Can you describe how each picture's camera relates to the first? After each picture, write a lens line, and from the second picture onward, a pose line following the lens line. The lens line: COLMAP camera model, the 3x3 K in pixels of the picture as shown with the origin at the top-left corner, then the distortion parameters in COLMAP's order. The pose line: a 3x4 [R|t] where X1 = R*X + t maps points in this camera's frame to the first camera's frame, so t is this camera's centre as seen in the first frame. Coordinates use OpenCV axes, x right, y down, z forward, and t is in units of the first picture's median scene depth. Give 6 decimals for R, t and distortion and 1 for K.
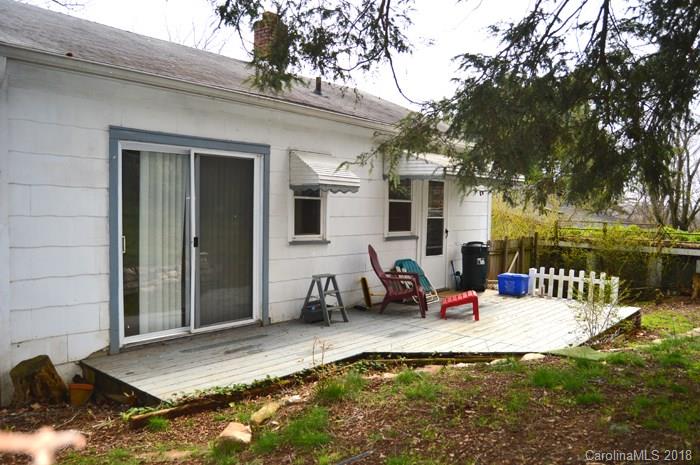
lens RADIAL K [[561.0, 0, 347.3], [0, 561.0, 231.4], [0, 0, 1]] dist [-0.073875, 0.006339]
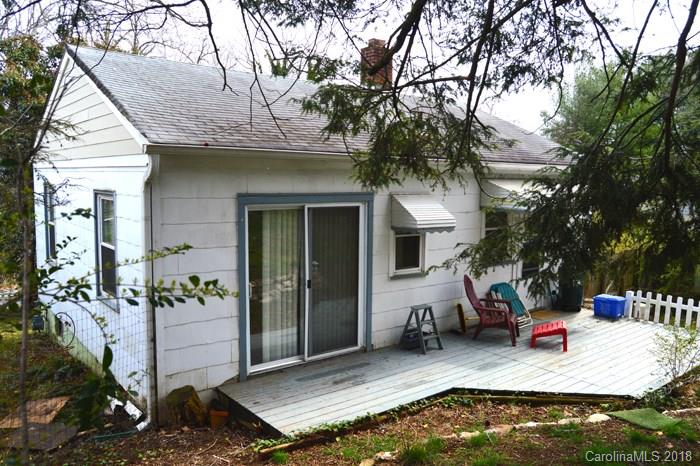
lens RADIAL K [[561.0, 0, 351.0], [0, 561.0, 234.2], [0, 0, 1]] dist [-0.073875, 0.006339]
pose [[0.982481, 0.014792, -0.185773, 0.029592], [-0.004442, 0.998421, 0.056007, -0.149394], [0.186308, -0.054200, 0.980995, -0.122755]]
